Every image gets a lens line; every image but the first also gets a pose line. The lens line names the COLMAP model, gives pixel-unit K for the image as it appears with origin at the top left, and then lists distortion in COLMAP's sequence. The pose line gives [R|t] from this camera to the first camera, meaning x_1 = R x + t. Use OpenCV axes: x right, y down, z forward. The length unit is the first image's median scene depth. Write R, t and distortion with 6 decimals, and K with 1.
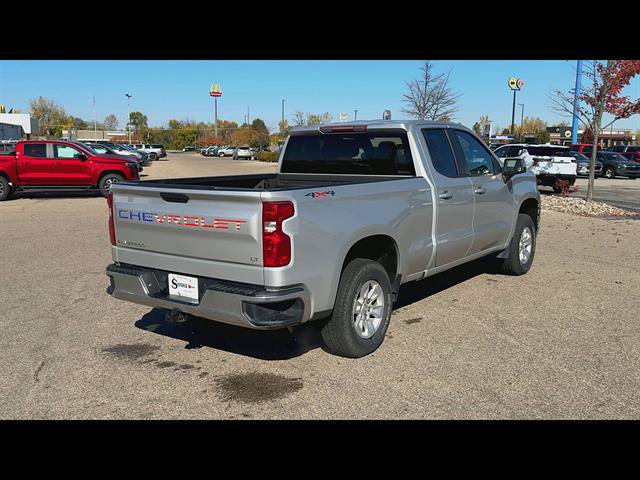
lens RADIAL K [[620.5, 0, 308.3], [0, 620.5, 242.7], [0, 0, 1]] dist [0.170394, -0.358060]
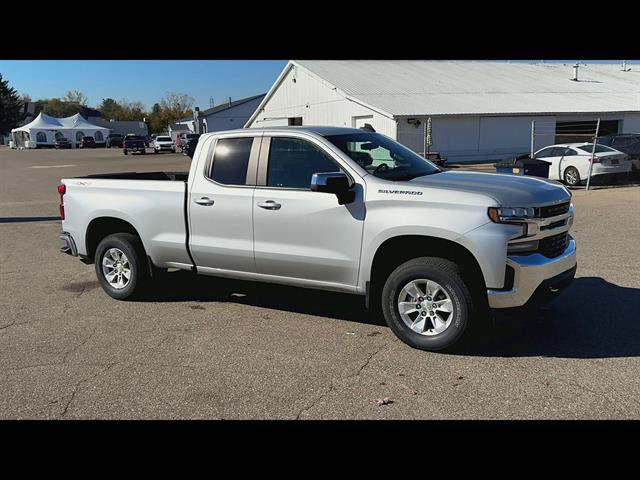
lens RADIAL K [[585.0, 0, 304.8], [0, 585.0, 250.6], [0, 0, 1]] dist [0.147122, -0.285900]
pose [[0.070157, 0.184777, -0.980273, 1.194745], [-0.126667, 0.976390, 0.174980, -0.185996], [0.989461, 0.111892, 0.091905, 1.064215]]
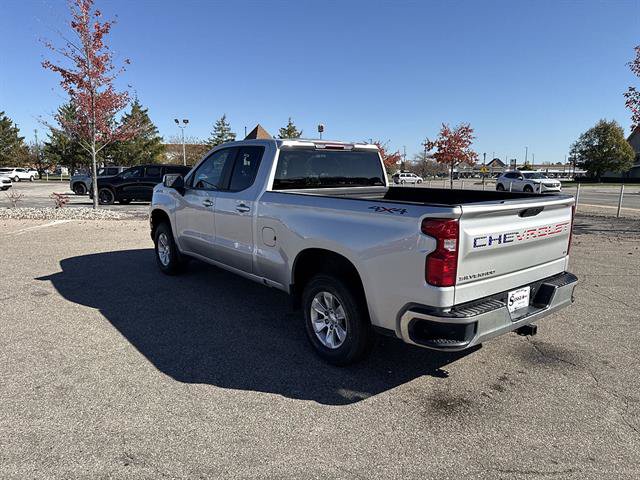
lens RADIAL K [[445.6, 0, 320.0], [0, 445.6, 240.0], [0, 0, 1]] dist [0.088546, -0.127062]
pose [[0.250586, -0.151125, 0.956226, -0.738483], [0.139552, 0.983063, 0.118795, -0.119439], [-0.957983, 0.103675, 0.267432, 0.846326]]
